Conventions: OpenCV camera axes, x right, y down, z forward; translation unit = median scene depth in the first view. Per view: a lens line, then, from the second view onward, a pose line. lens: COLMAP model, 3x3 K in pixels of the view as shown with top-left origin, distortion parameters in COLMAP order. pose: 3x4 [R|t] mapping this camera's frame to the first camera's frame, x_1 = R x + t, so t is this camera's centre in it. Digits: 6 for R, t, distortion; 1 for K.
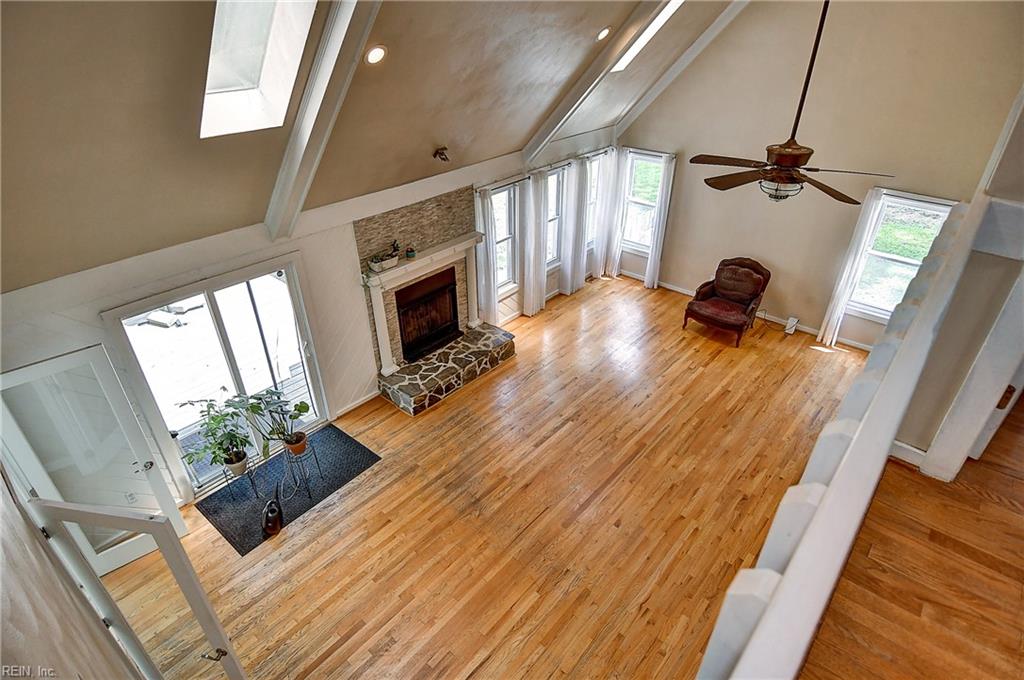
lens RADIAL K [[551.7, 0, 509.9], [0, 551.7, 339.5], [0, 0, 1]] dist [0.005274, 0.000512]
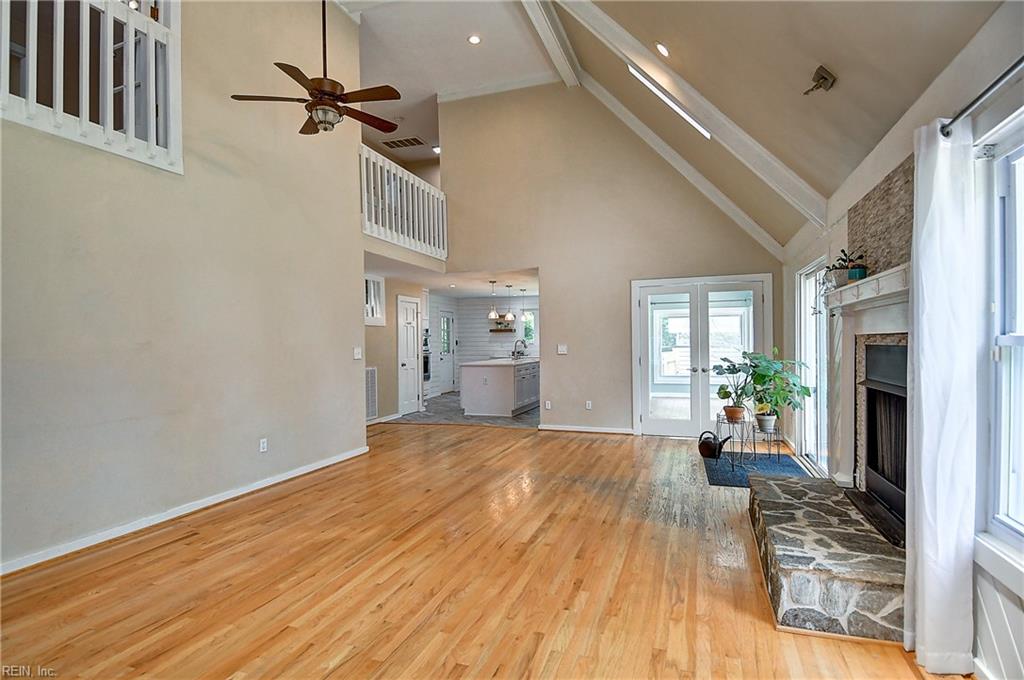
lens RADIAL K [[551.7, 0, 509.6], [0, 551.7, 347.2], [0, 0, 1]] dist [0.005274, 0.000512]
pose [[-0.930480, 0.013622, -0.366091, 0.348393], [-0.179309, 0.854491, 0.487539, -0.311669], [0.319462, 0.519288, -0.792644, 1.417834]]
